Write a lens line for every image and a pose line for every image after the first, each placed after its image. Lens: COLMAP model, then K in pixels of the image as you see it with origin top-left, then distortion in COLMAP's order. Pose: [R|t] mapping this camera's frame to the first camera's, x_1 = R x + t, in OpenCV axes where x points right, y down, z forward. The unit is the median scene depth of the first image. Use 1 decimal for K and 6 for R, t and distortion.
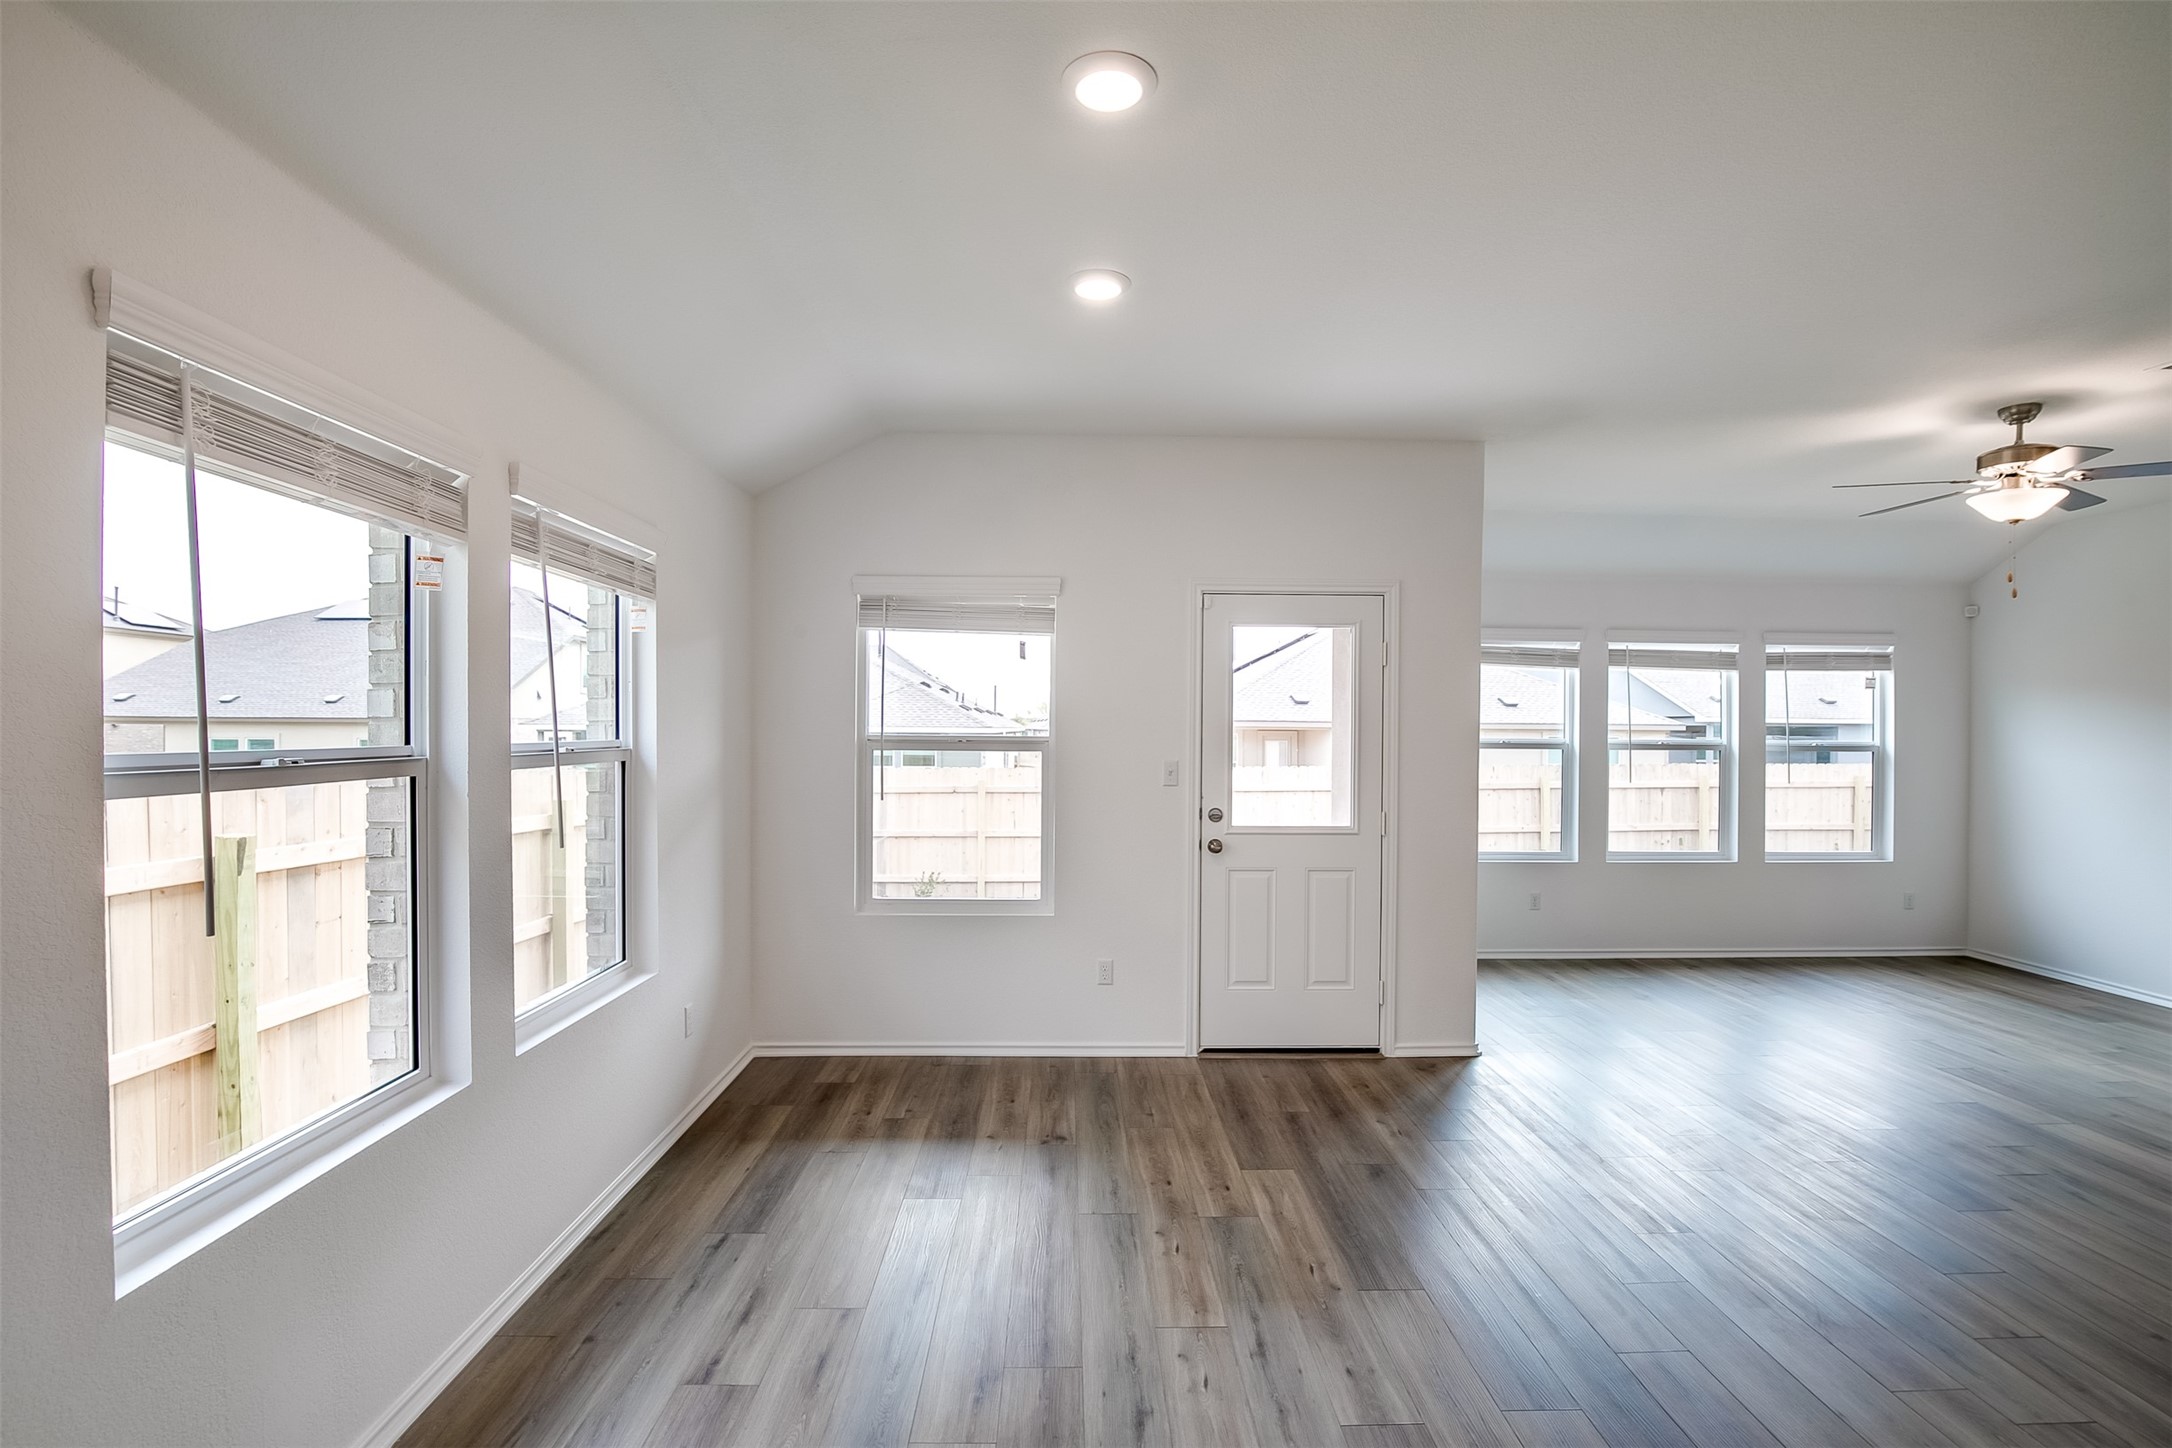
lens RADIAL K [[997.3, 0, 1089.5], [0, 997.3, 729.0], [0, 0, 1]] dist [-0.039537, 0.009036]
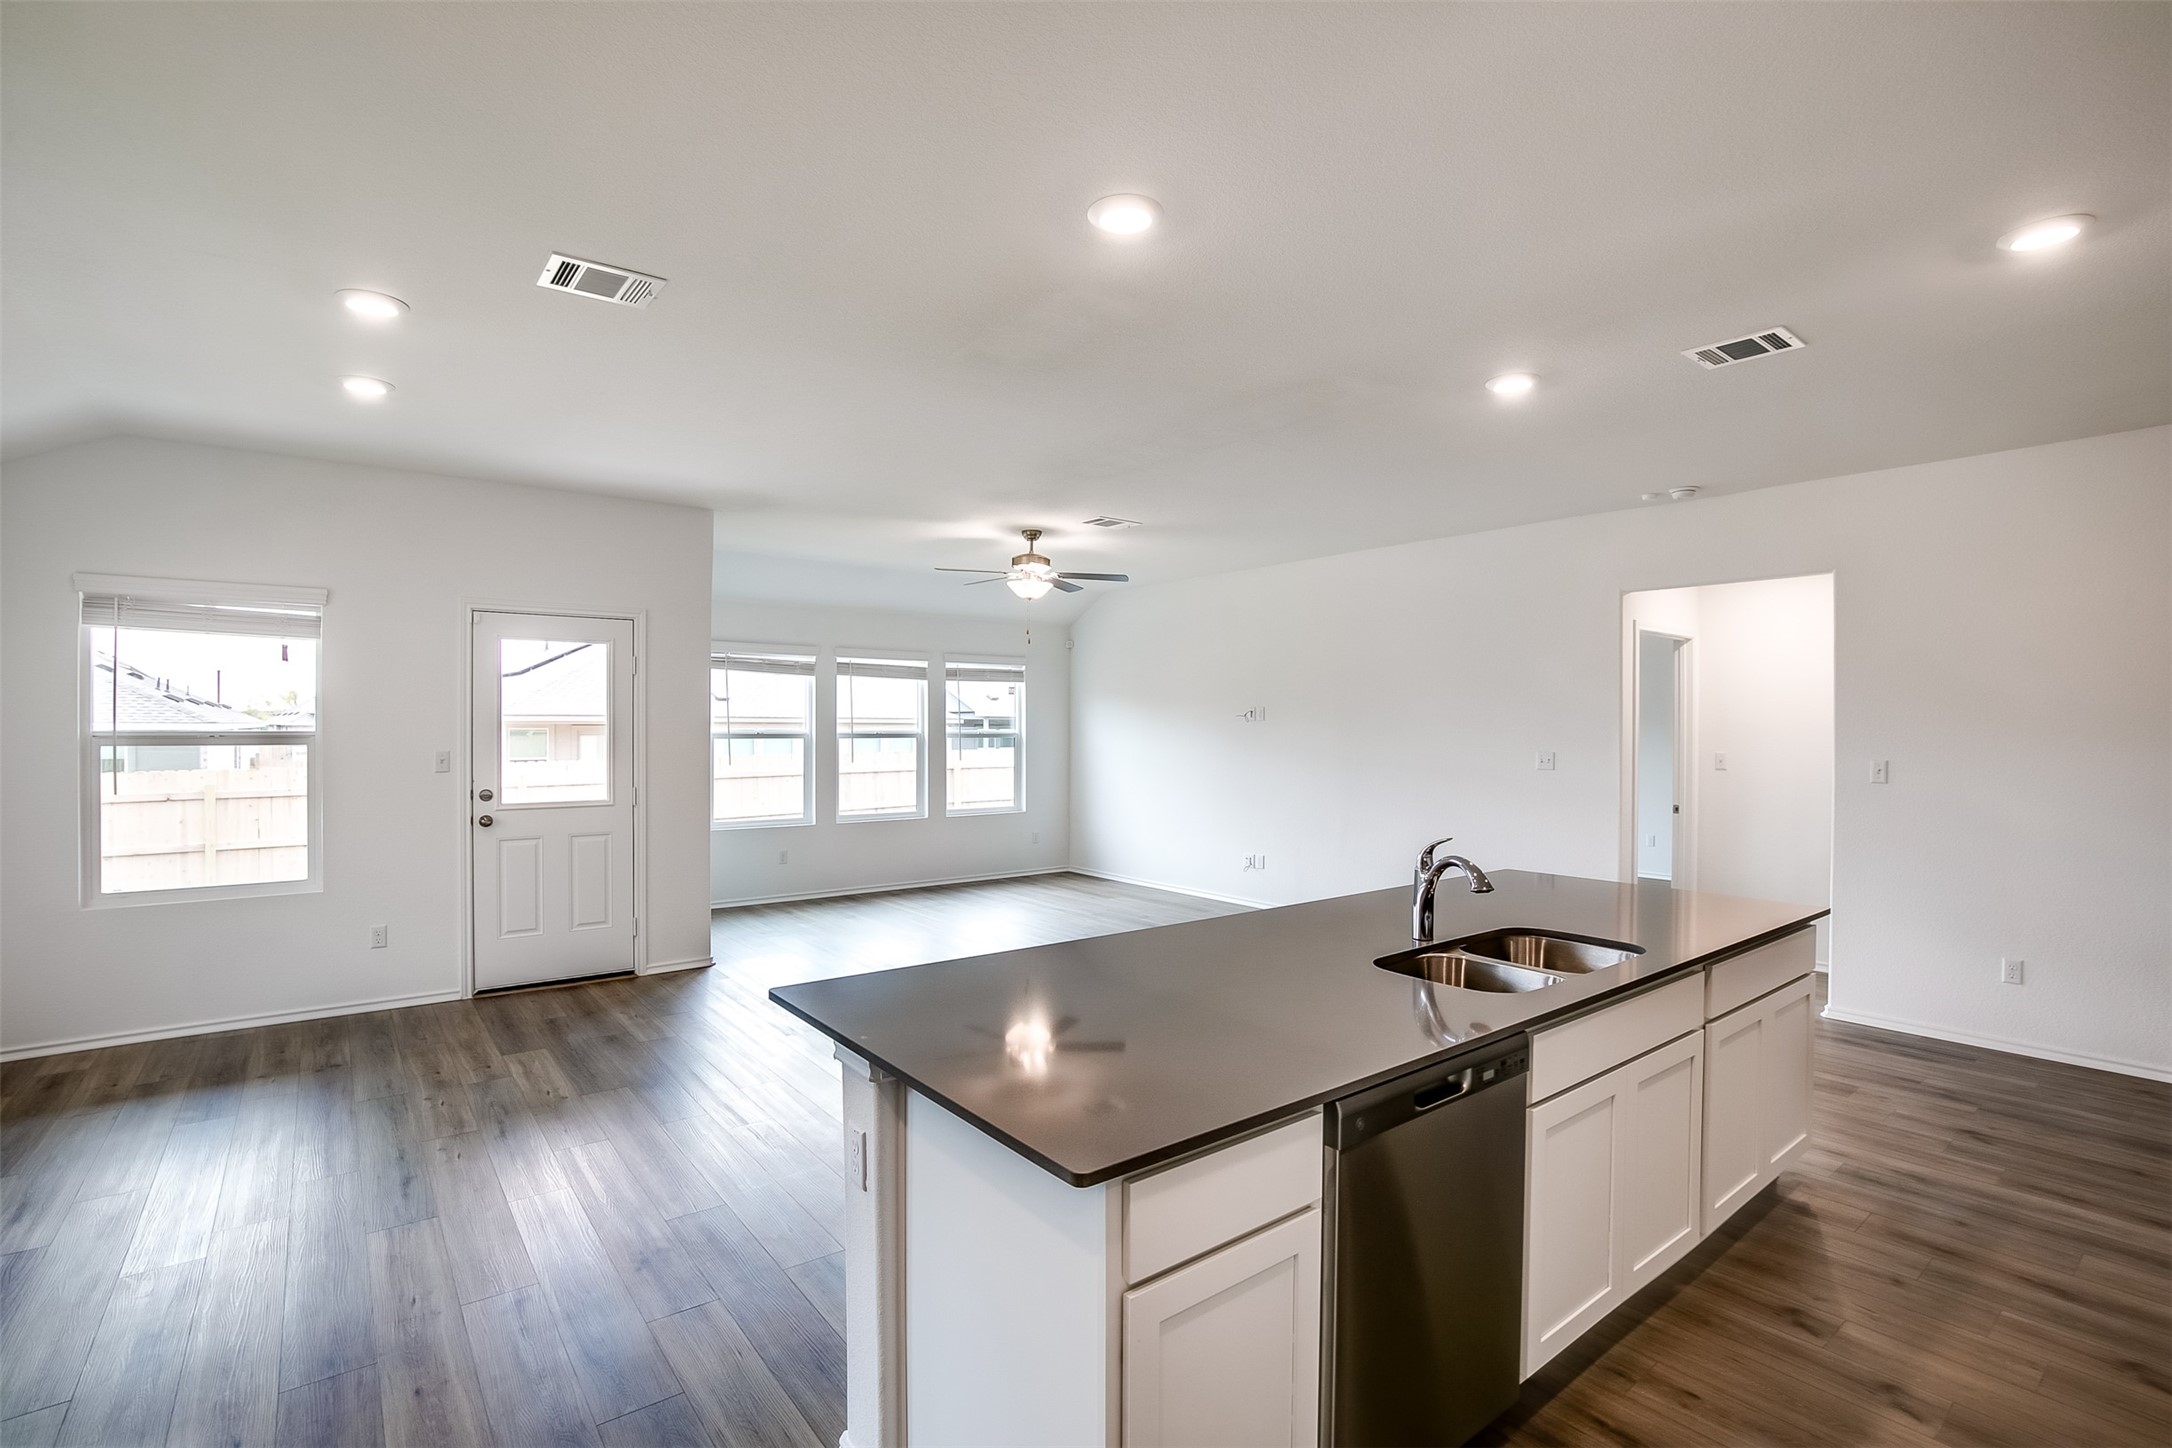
lens RADIAL K [[997.3, 0, 1089.5], [0, 997.3, 729.0], [0, 0, 1]] dist [-0.039537, 0.009036]
pose [[0.802198, -0.007381, 0.597013, 0.002182], [0.003676, 0.999966, 0.007424, -0.000163], [-0.597047, -0.003761, 0.802198, -0.395140]]
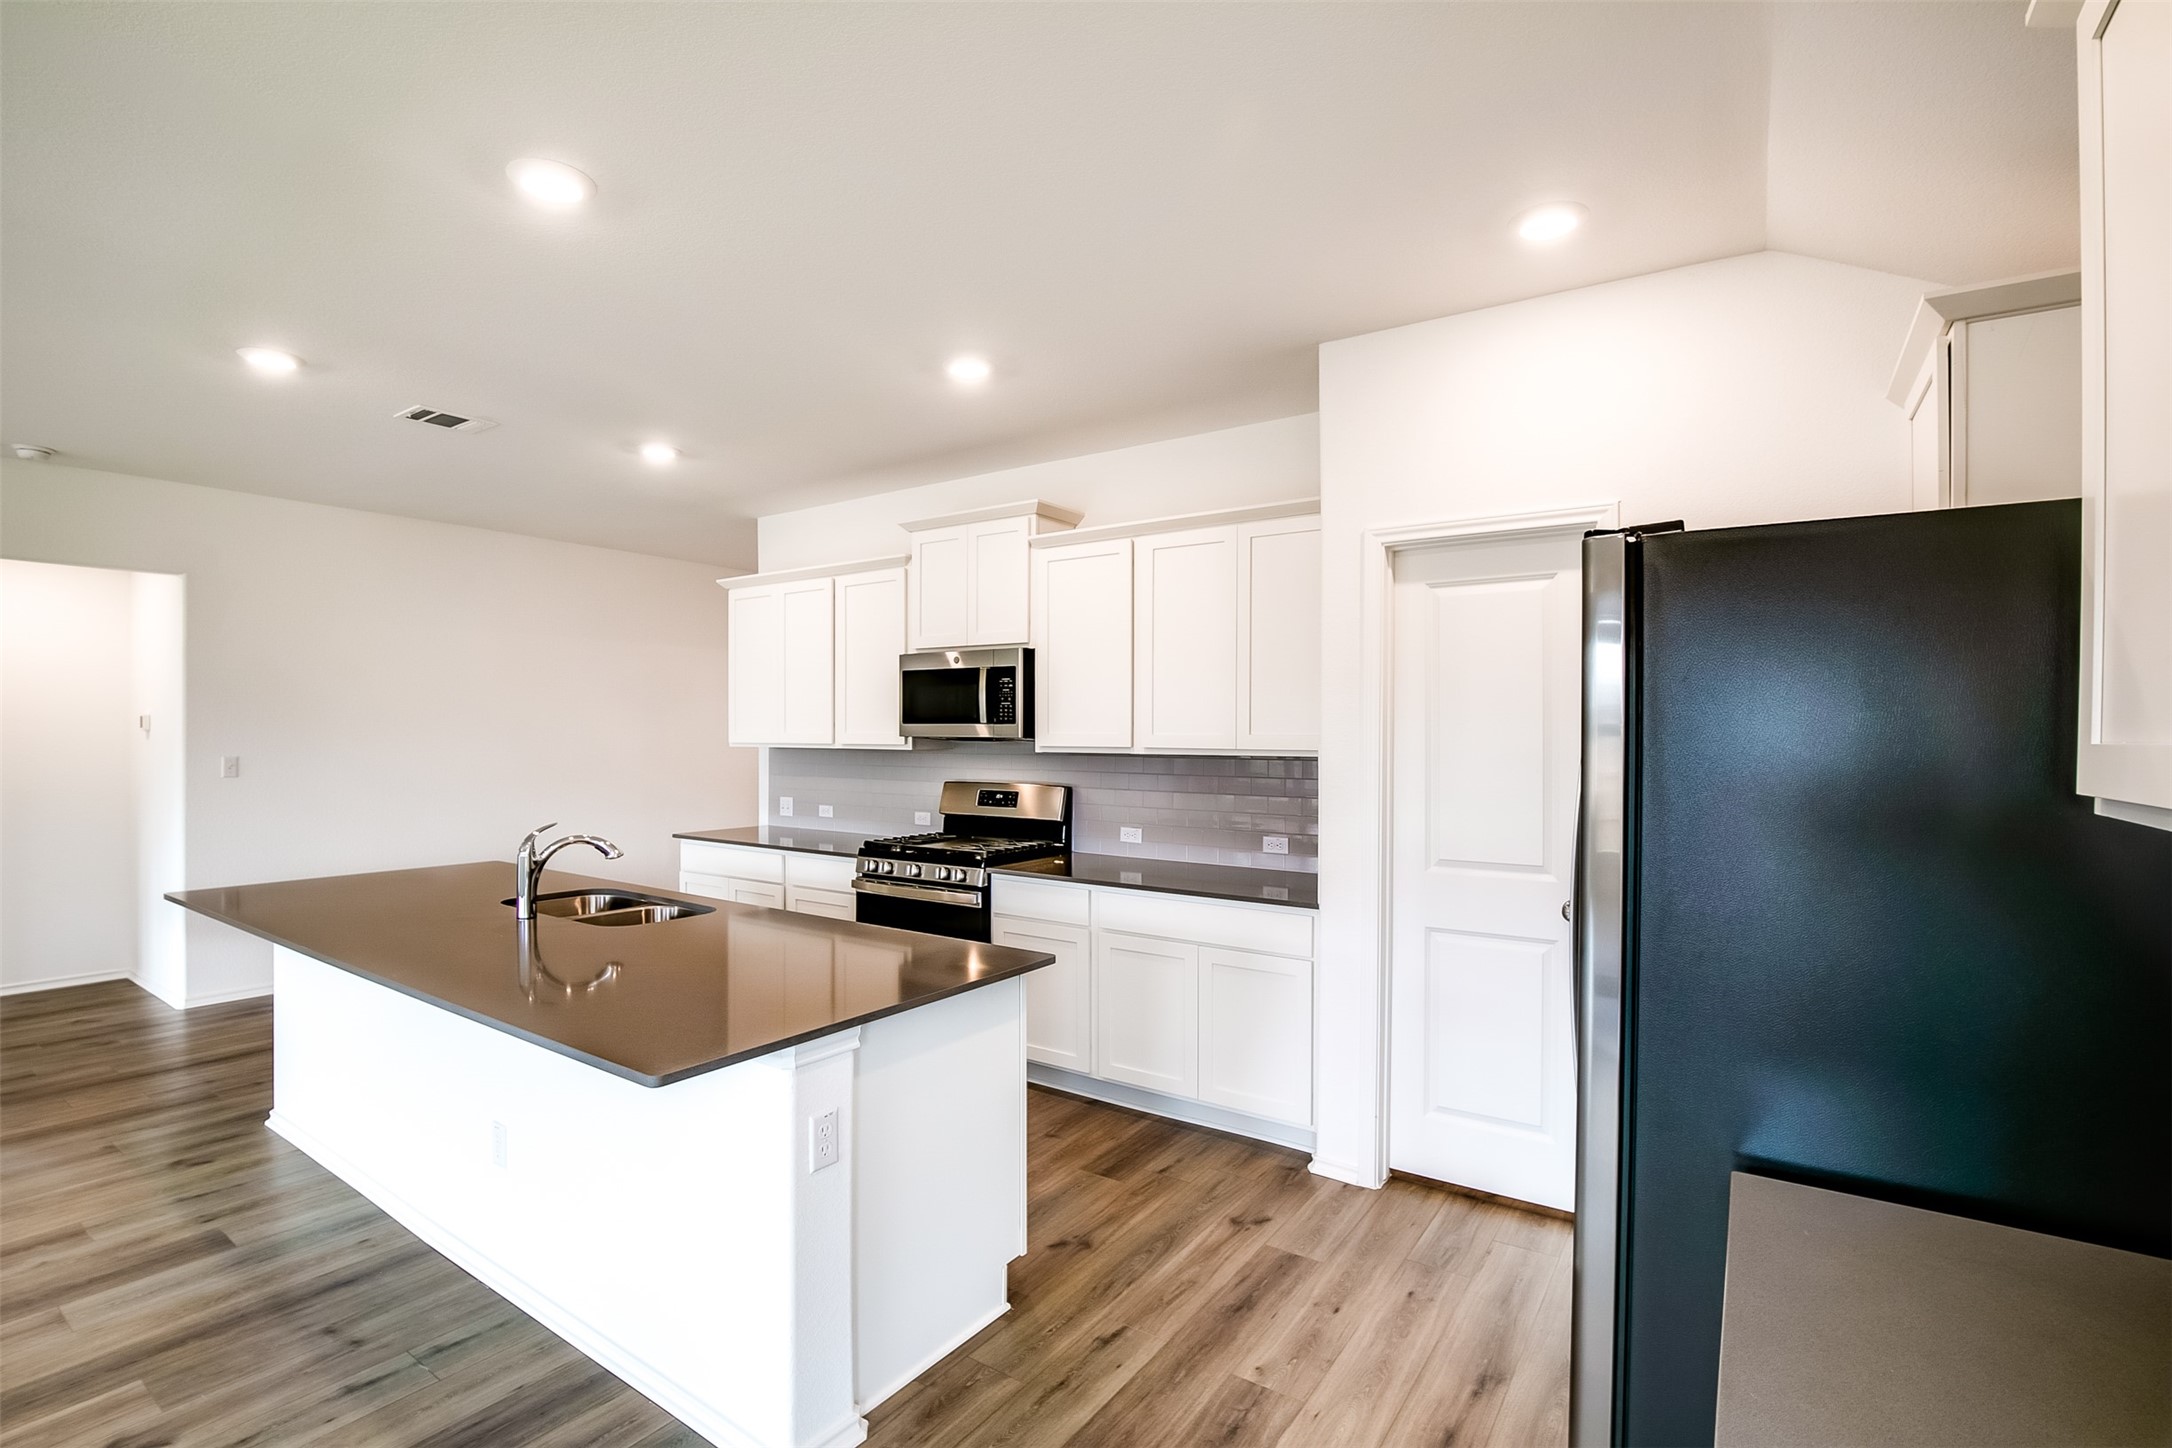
lens RADIAL K [[997.3, 0, 1089.5], [0, 997.3, 729.0], [0, 0, 1]] dist [-0.039537, 0.009036]
pose [[-0.812762, -0.010150, 0.582508, -0.181923], [-0.010402, 0.999942, 0.002910, -0.003527], [-0.582503, -0.003695, -0.812820, 0.301302]]
